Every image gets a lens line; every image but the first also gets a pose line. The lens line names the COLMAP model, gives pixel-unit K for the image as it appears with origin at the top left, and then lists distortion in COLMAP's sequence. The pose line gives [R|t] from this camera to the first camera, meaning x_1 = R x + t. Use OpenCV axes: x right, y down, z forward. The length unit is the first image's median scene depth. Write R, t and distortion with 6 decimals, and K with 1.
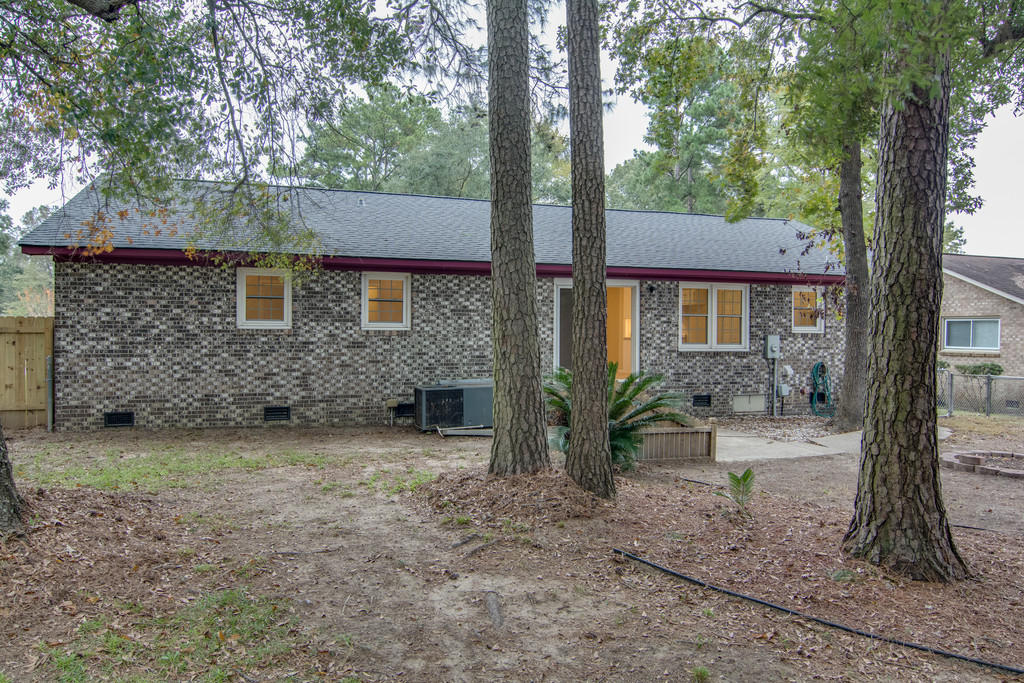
lens RADIAL K [[501.2, 0, 449.7], [0, 501.2, 352.6], [0, 0, 1]] dist [0.000517, -0.000160]
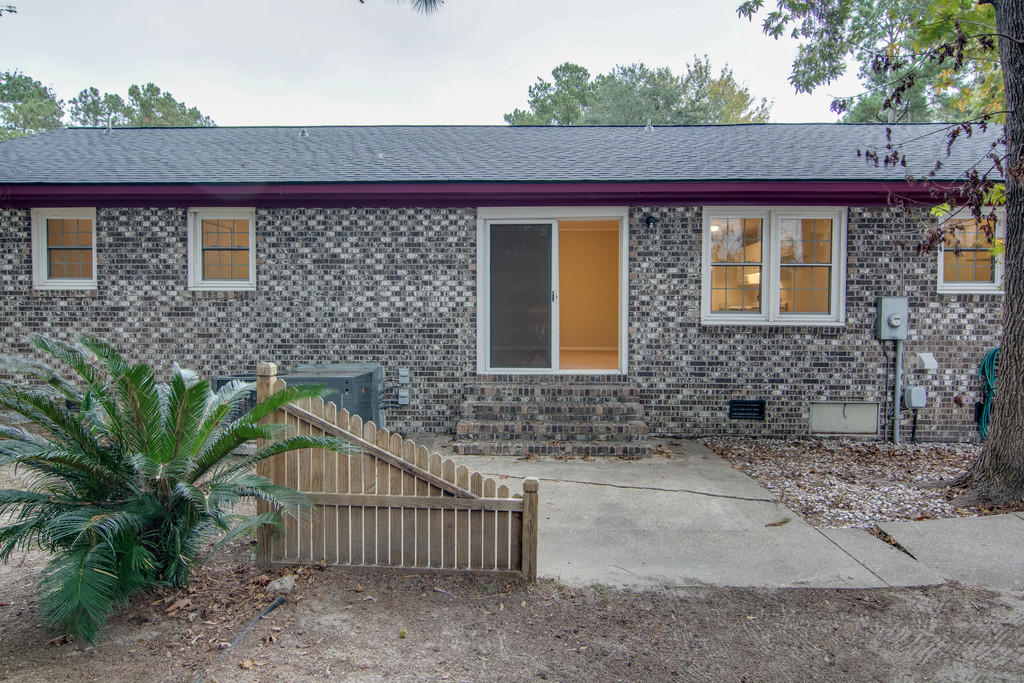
lens RADIAL K [[490.9, 0, 510.9], [0, 490.9, 336.7], [0, 0, 1]] dist [-0.002066, -0.001704]
pose [[0.968746, 0.012296, -0.247750, 0.418800], [-0.009600, 0.999881, 0.012086, 0.007002], [0.247869, -0.009330, 0.968749, 0.419021]]
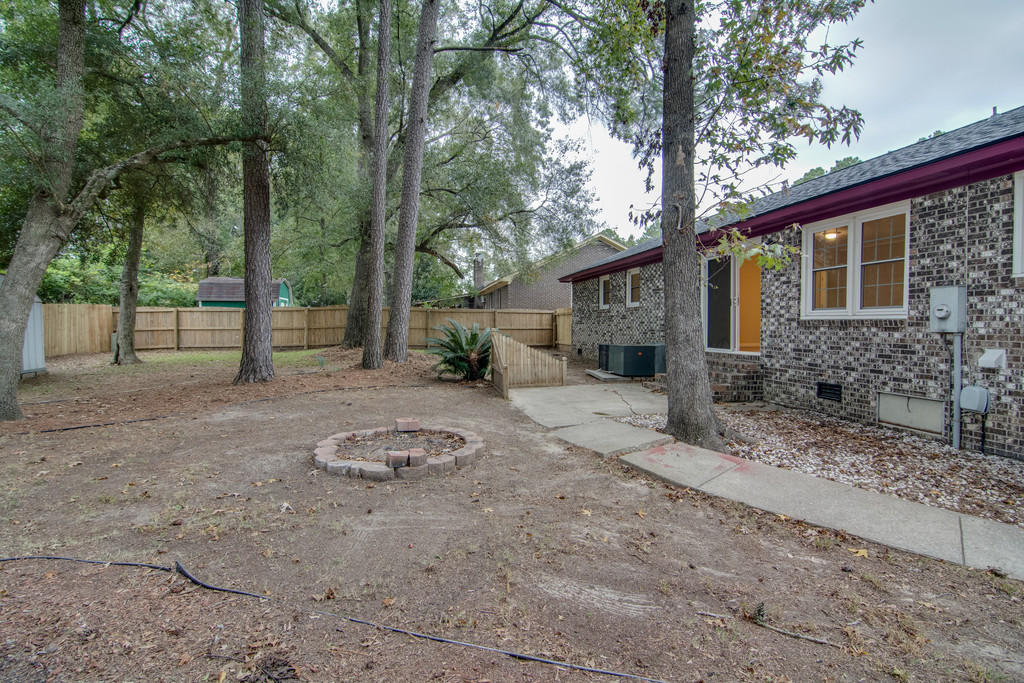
lens RADIAL K [[490.9, 0, 510.9], [0, 490.9, 336.7], [0, 0, 1]] dist [-0.002066, -0.001704]
pose [[-0.022049, 0.025686, -0.999427, 1.311822], [-0.019364, 0.999471, 0.026114, 0.013106], [0.999569, 0.019928, -0.021540, 0.641140]]
